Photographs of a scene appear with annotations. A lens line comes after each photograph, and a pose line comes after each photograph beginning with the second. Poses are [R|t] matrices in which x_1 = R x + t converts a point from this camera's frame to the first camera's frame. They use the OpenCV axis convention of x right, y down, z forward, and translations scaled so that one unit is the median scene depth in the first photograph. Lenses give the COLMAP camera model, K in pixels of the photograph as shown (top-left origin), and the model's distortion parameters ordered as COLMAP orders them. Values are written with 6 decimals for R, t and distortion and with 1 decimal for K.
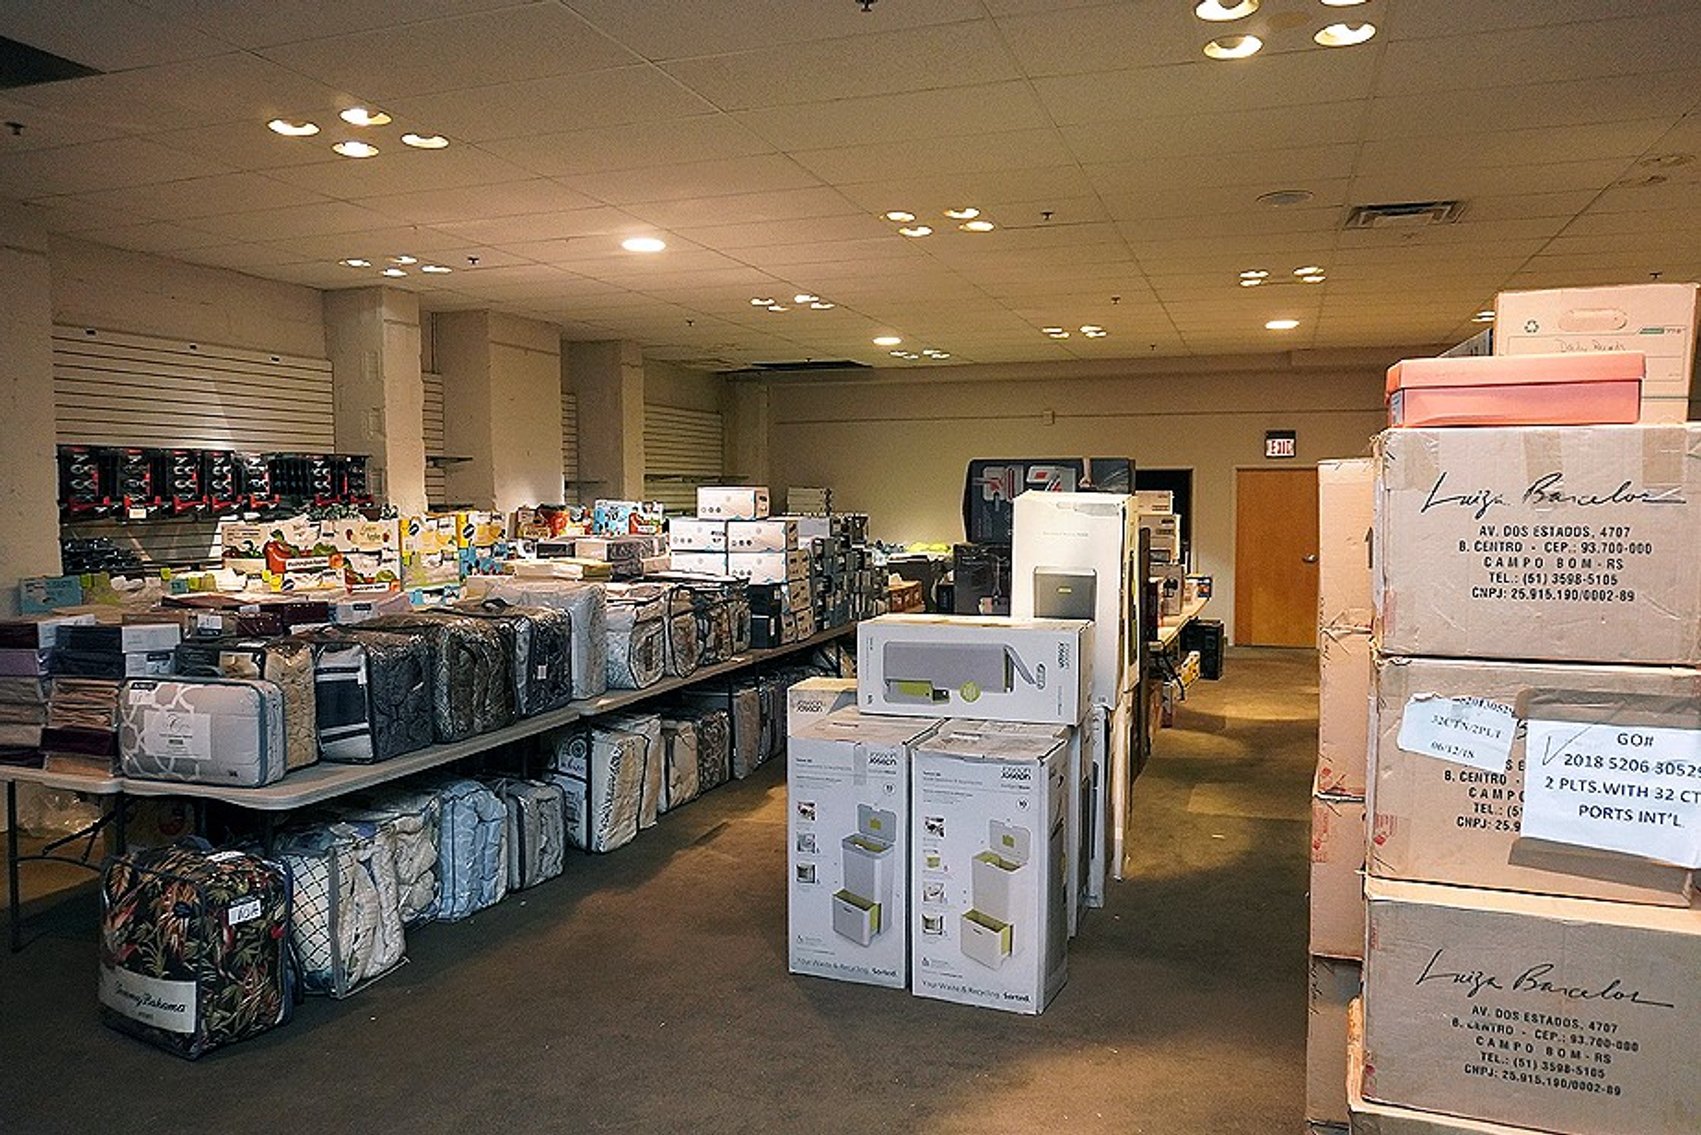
lens RADIAL K [[1208.9, 0, 852.2], [0, 1208.9, 633.9], [0, 0, 1]] dist [-0.062706, 0.037514]
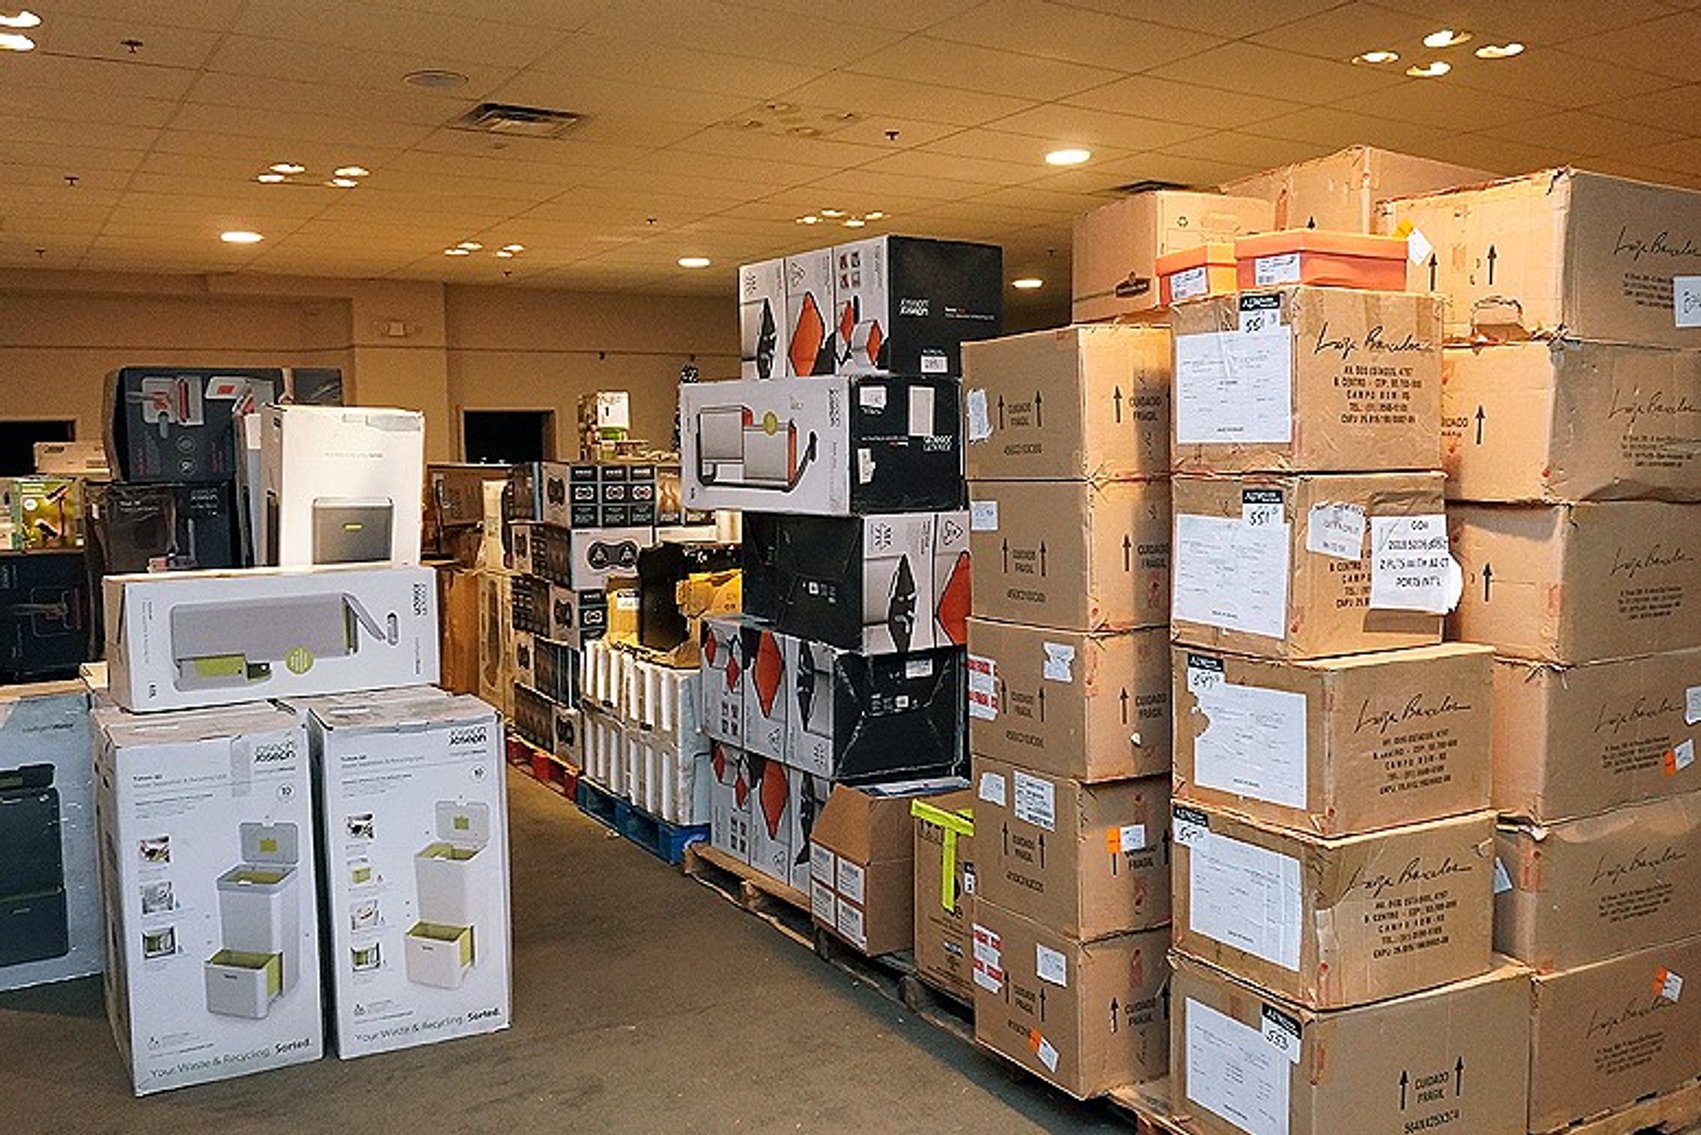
lens RADIAL K [[1422.7, 0, 849.5], [0, 1422.7, 648.0], [0, 0, 1]] dist [-0.046592, 0.010937]
pose [[0.629566, -0.108835, 0.769286, -0.369623], [0.102402, 0.993126, 0.056700, 0.025417], [-0.770169, 0.043080, 0.636384, 0.171910]]
